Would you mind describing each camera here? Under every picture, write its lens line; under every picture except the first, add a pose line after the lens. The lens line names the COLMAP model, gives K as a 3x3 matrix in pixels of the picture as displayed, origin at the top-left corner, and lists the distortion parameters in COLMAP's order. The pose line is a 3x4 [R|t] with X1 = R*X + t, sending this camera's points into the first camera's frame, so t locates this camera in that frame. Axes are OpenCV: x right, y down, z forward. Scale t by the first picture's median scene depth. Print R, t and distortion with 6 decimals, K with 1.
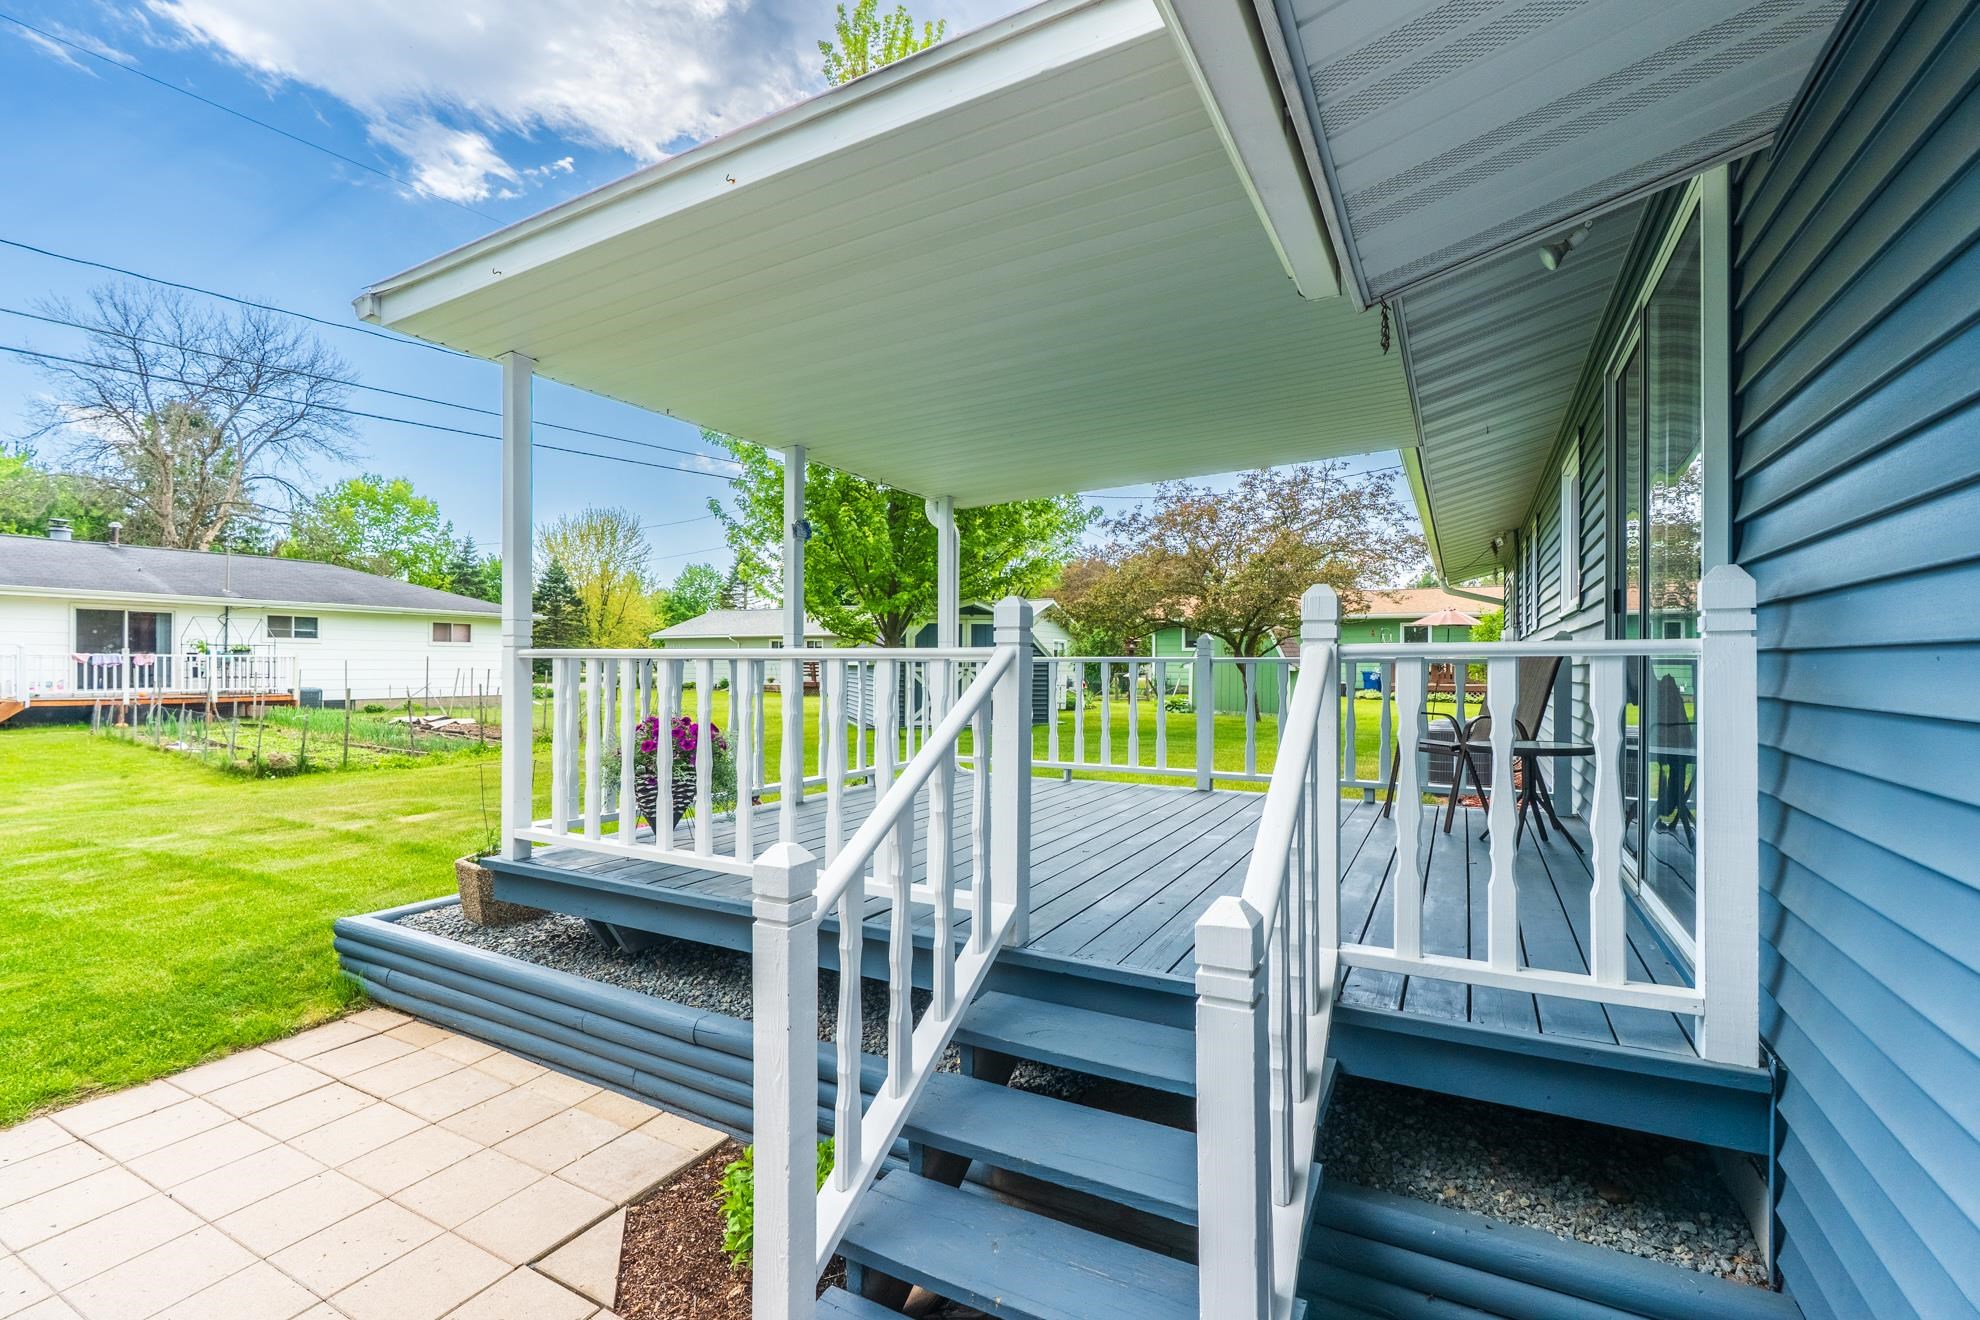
lens RADIAL K [[871.3, 0, 990.0], [0, 871.3, 660.0], [0, 0, 1]] dist [-0.001526, 0.000211]
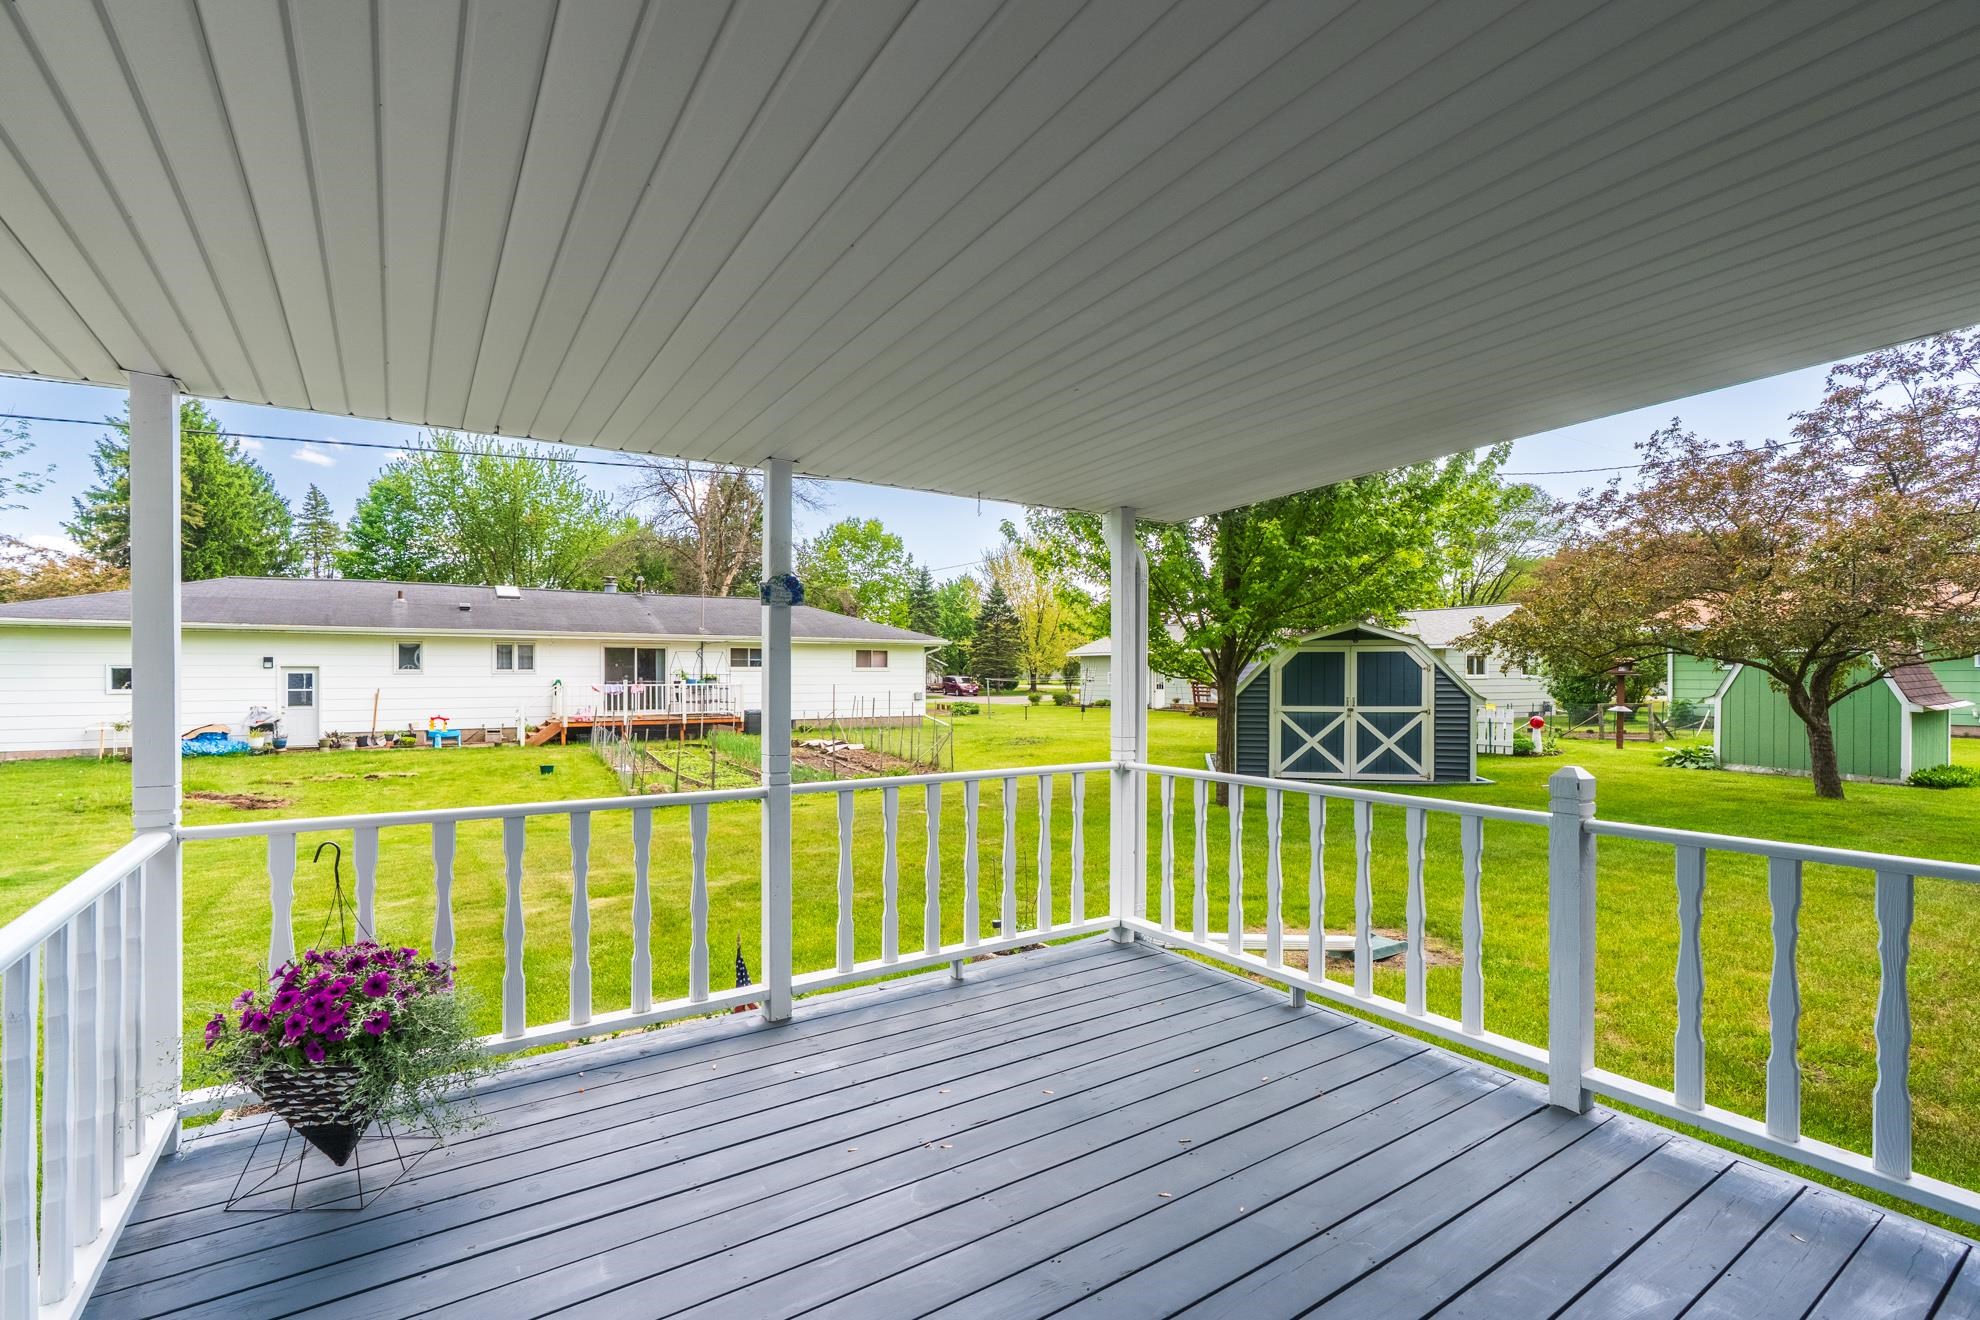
lens RADIAL K [[893.3, 0, 990.0], [0, 893.3, 660.0], [0, 0, 1]] dist [0.002138, 0.000789]
pose [[0.887668, -0.011080, -0.460351, 0.042342], [0.004829, 0.999879, -0.014755, -0.017418], [0.460459, 0.010874, 0.887614, 0.096697]]
